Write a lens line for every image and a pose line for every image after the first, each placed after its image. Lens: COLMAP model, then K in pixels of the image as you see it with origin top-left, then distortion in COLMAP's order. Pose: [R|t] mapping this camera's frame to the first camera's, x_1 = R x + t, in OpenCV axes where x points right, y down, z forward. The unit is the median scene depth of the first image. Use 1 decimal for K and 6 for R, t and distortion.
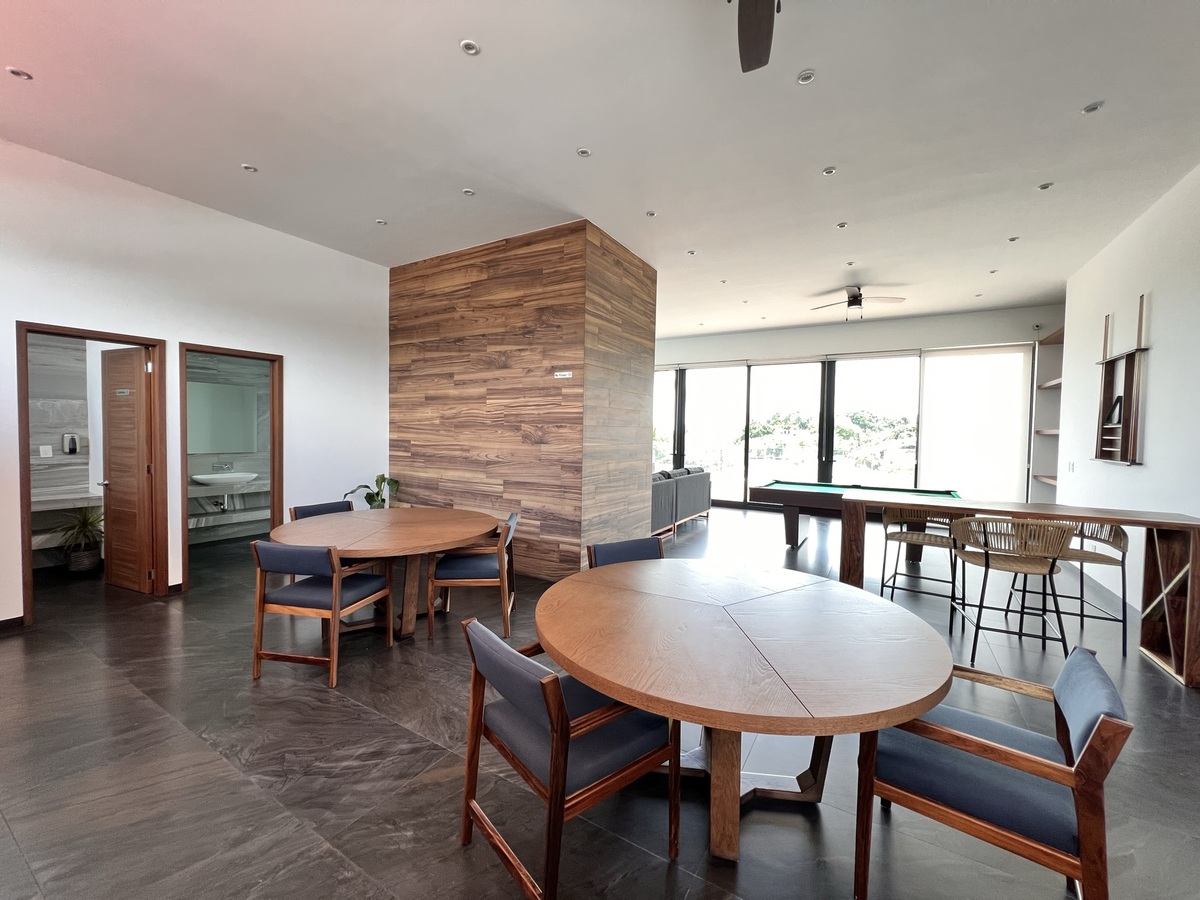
lens RADIAL K [[482.9, 0, 596.4], [0, 482.9, 446.8], [0, 0, 1]] dist [-0.000481, 0.000319]
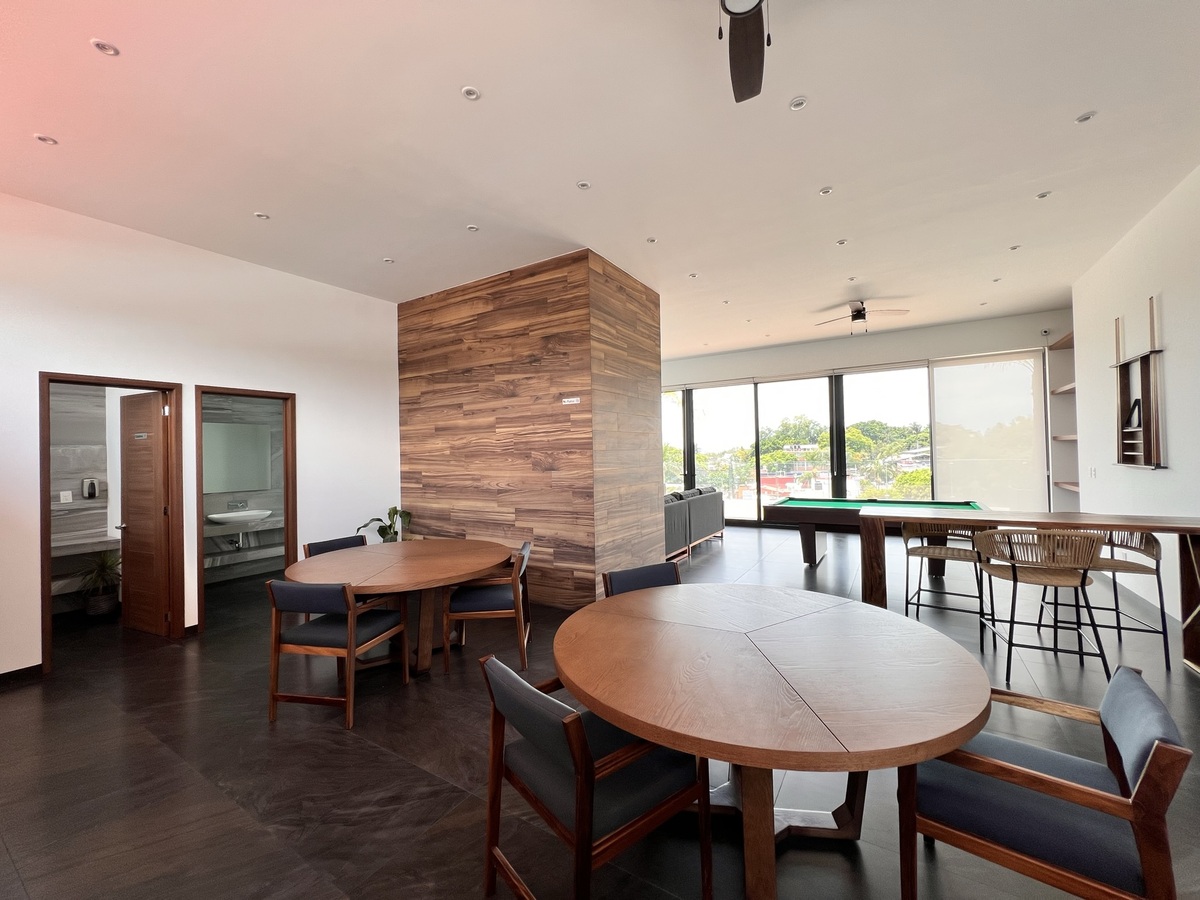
lens RADIAL K [[482.9, 0, 596.4], [0, 482.9, 446.8], [0, 0, 1]] dist [-0.000481, 0.000319]
pose [[0.999048, -0.039895, -0.017646, -0.002308], [0.039030, 0.998137, -0.046902, -0.004631], [0.019484, 0.046169, 0.998744, 0.001716]]
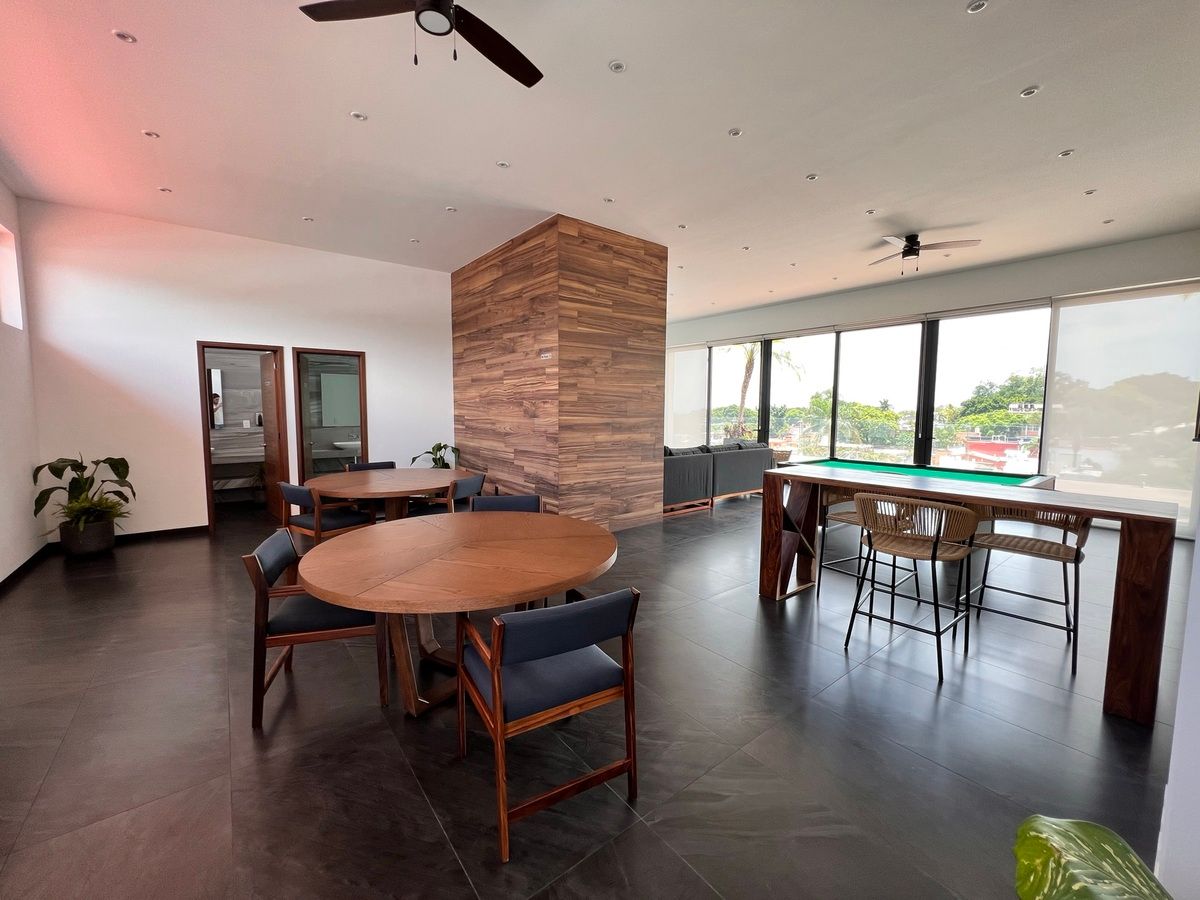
lens RADIAL K [[482.9, 0, 596.4], [0, 482.9, 446.8], [0, 0, 1]] dist [-0.000481, 0.000319]
pose [[0.934350, 0.017131, -0.355946, 0.436717], [-0.000715, 0.998932, 0.046199, 0.010272], [0.356357, -0.042912, 0.933364, -0.023329]]
